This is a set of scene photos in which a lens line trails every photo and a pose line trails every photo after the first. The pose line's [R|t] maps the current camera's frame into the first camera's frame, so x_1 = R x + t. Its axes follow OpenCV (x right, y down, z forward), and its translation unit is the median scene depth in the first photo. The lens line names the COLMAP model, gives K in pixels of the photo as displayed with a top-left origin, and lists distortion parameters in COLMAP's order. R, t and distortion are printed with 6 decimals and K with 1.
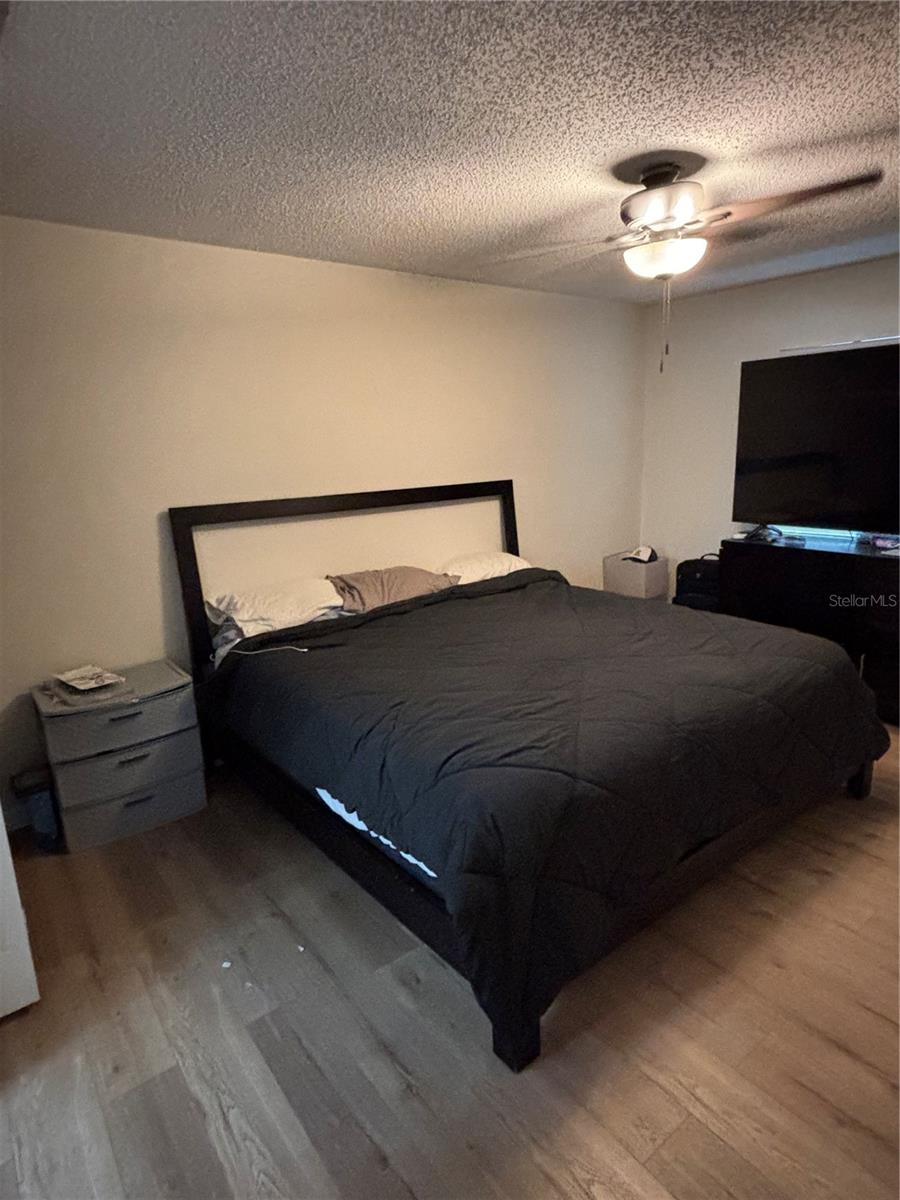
lens RADIAL K [[683.4, 0, 457.9], [0, 683.4, 598.5], [0, 0, 1]] dist [0.005655, -0.002612]
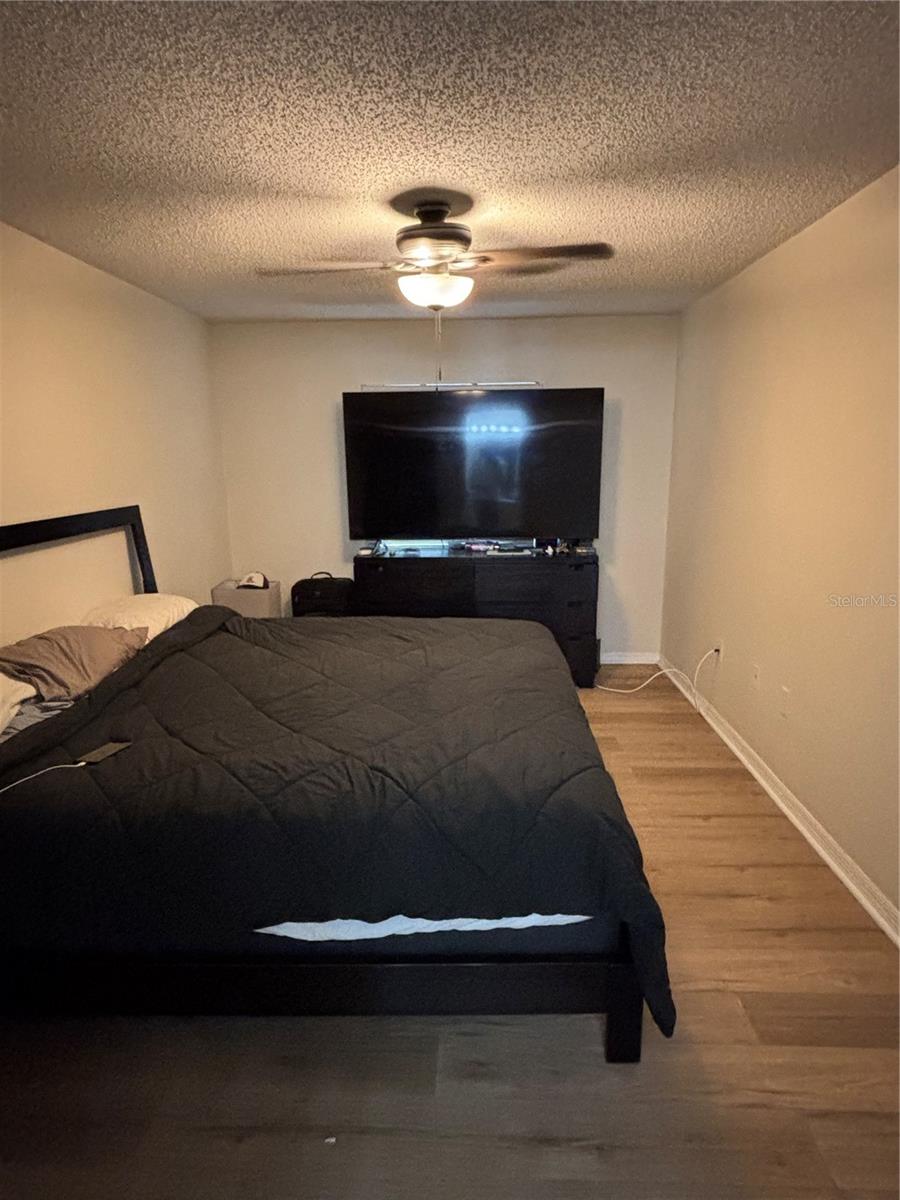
lens RADIAL K [[683.4, 0, 455.6], [0, 683.4, 601.3], [0, 0, 1]] dist [0.005655, -0.002612]
pose [[0.639994, -0.133554, 0.756684, -0.358984], [0.162042, 0.986090, 0.036991, -0.034150], [-0.751099, 0.098941, 0.652734, 0.213352]]
